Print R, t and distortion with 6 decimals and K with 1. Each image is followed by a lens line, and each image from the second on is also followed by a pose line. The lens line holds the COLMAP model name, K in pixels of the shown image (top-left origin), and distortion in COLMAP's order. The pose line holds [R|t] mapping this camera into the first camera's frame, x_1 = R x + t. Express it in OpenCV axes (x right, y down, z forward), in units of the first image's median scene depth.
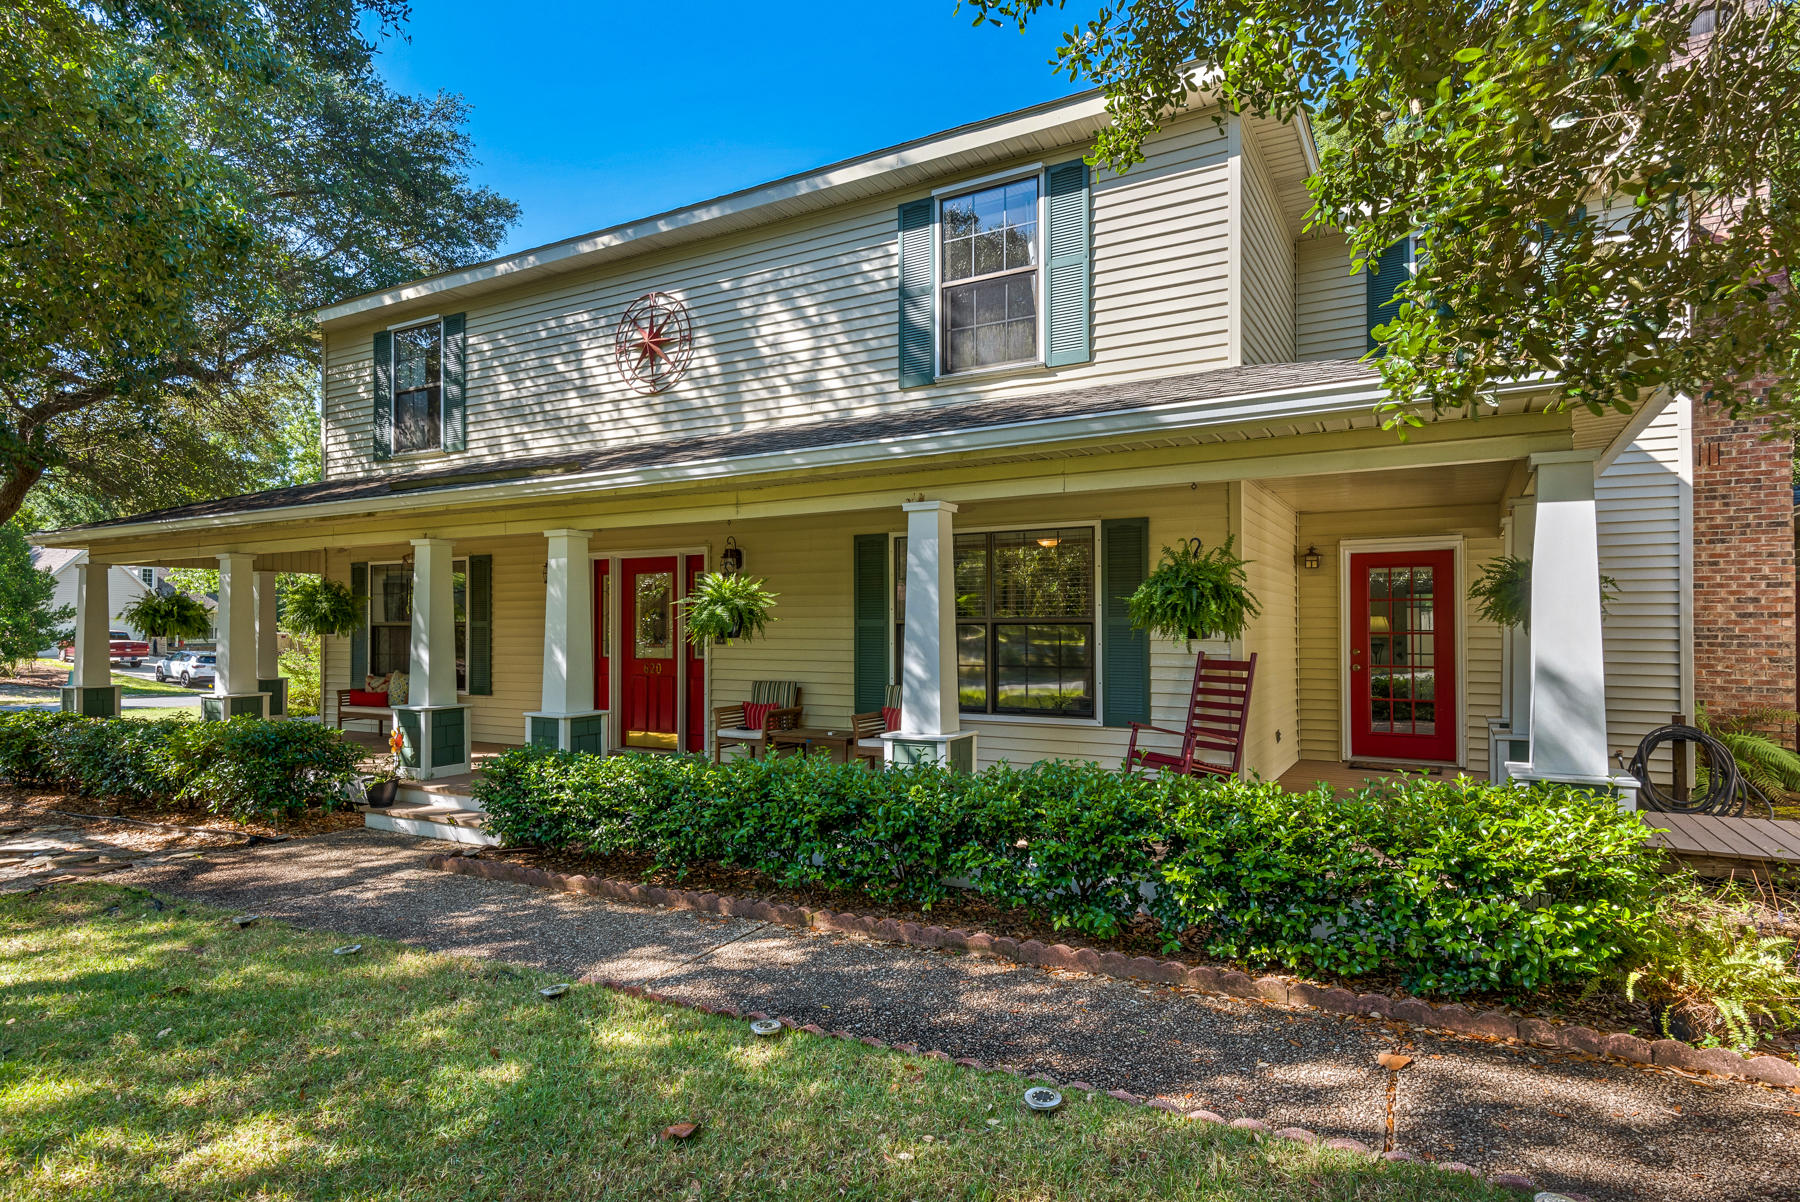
lens RADIAL K [[986.0, 0, 900.0], [0, 986.0, 601.0], [0, 0, 1]] dist [0.070379, 0.000159]
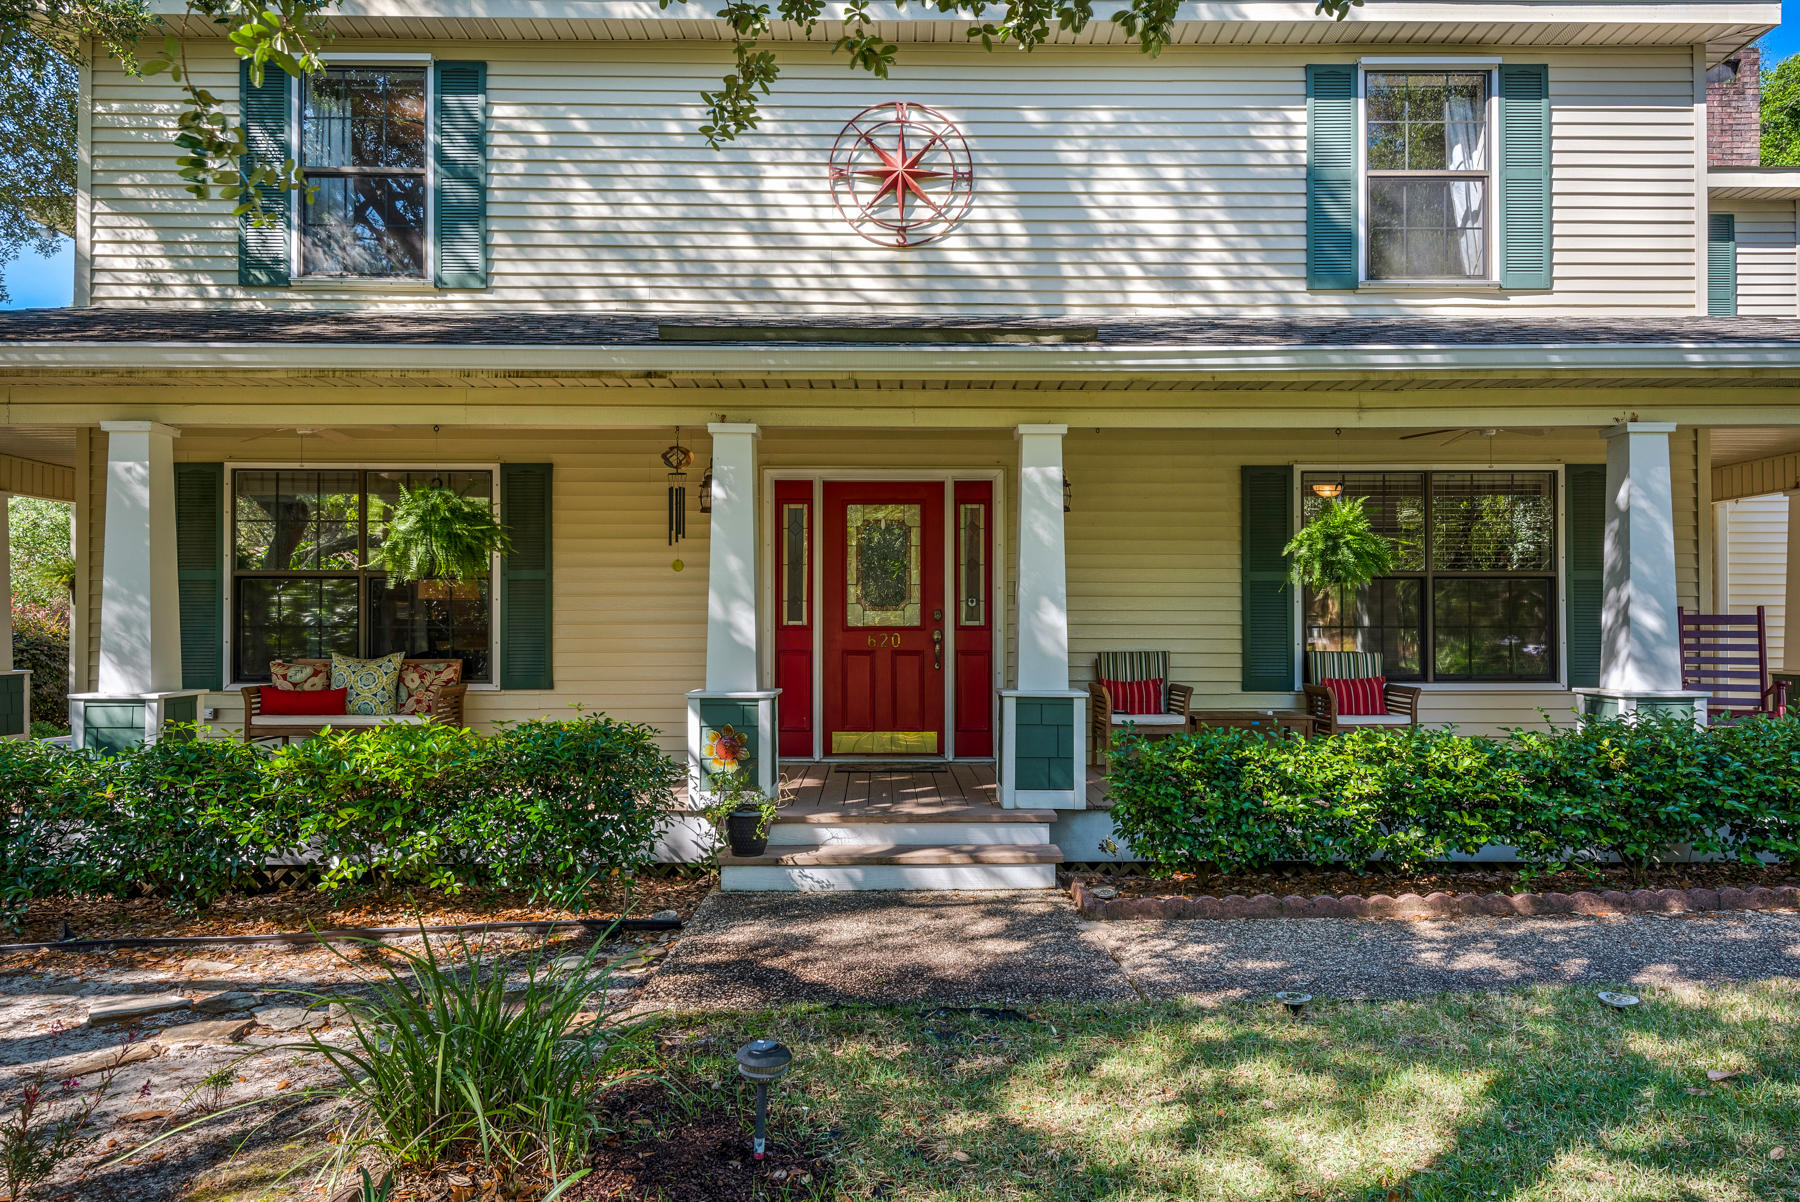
lens RADIAL K [[1196.4, 0, 900.0], [0, 1196.4, 601.0], [0, 0, 1]] dist [0.037834, -0.006115]
pose [[0.855917, 0.014629, 0.516906, -0.736176], [-0.014999, 0.999882, -0.003462, 0.046832], [-0.516895, -0.004790, 0.856035, 0.299364]]
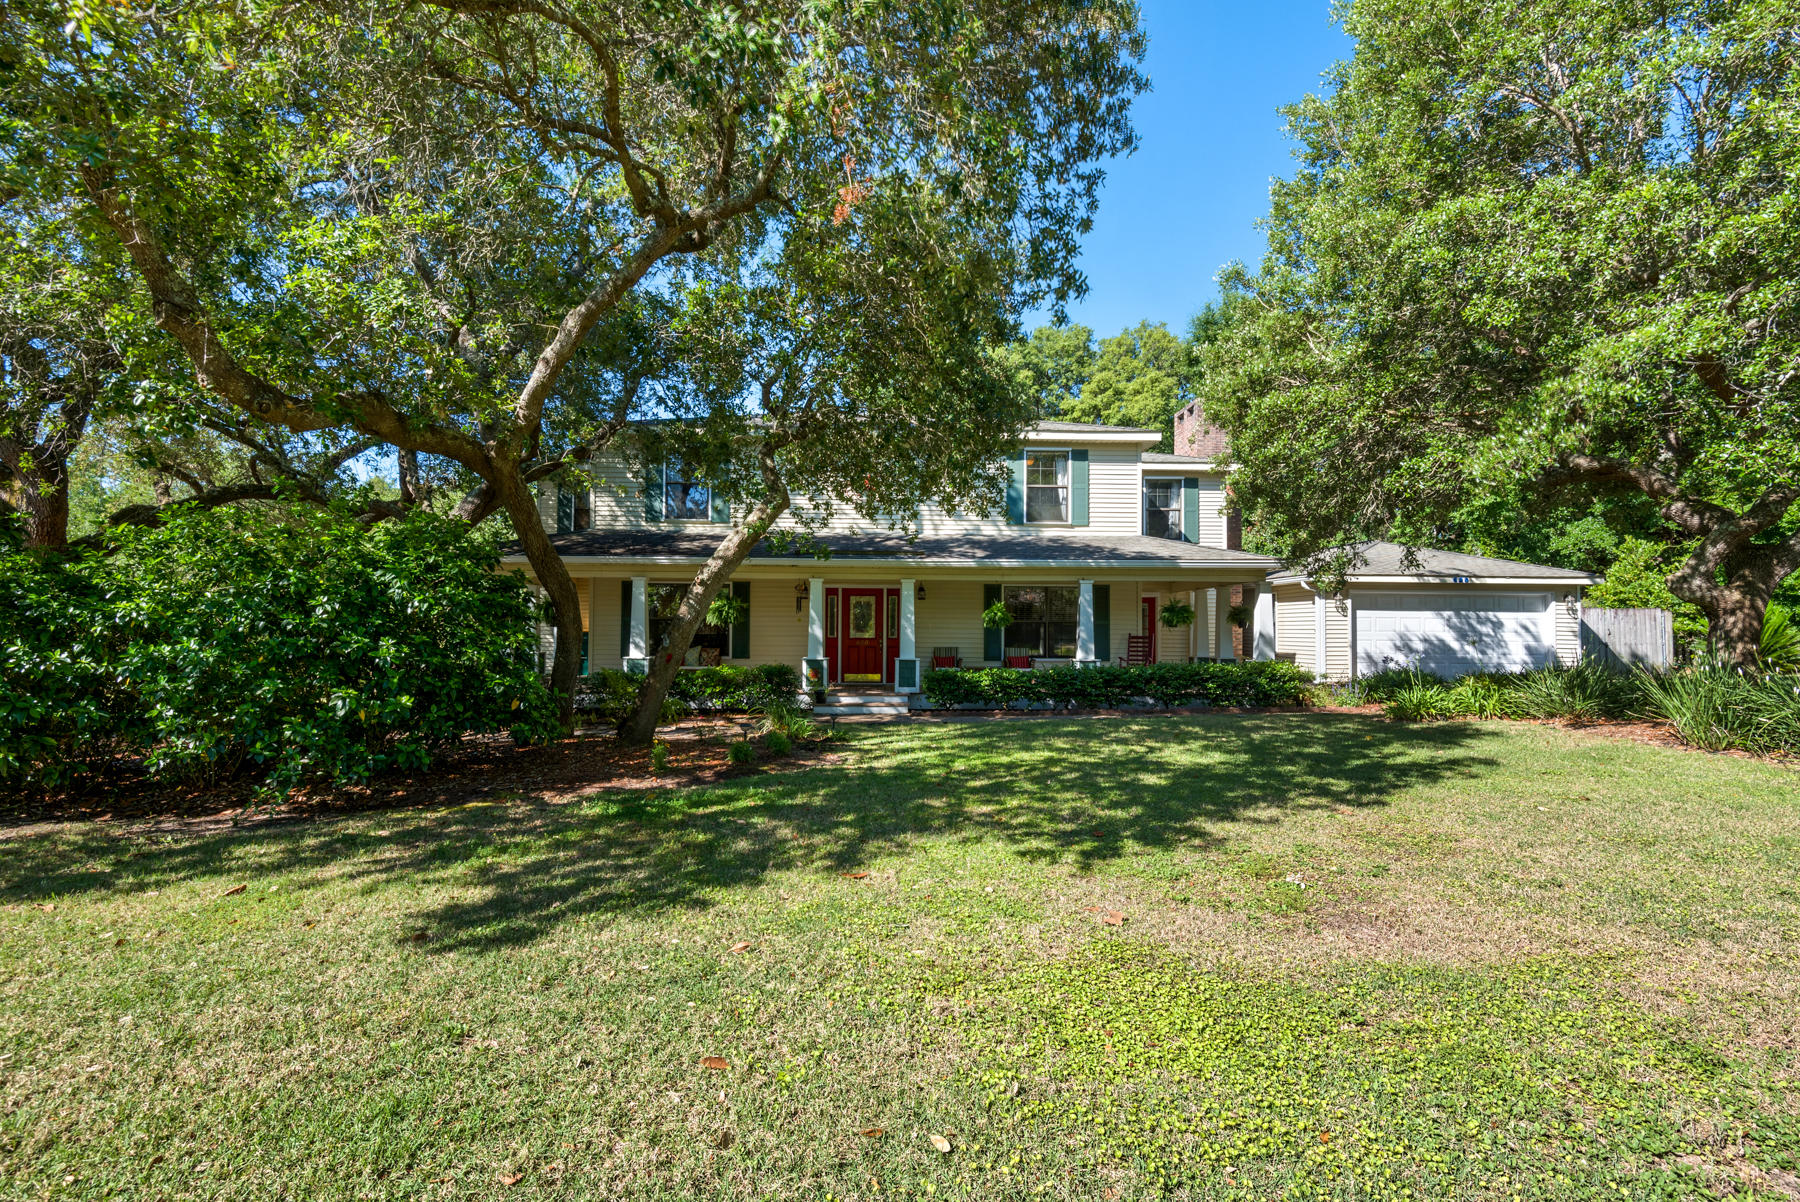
lens RADIAL K [[816.5, 0, 900.0], [0, 816.5, 601.0], [0, 0, 1]] dist [0.000218, 0.000003]
pose [[0.849512, 0.028632, 0.526792, -1.168478], [-0.021860, 0.999579, -0.019078, 0.014257], [-0.527116, 0.004692, 0.849780, -0.510284]]
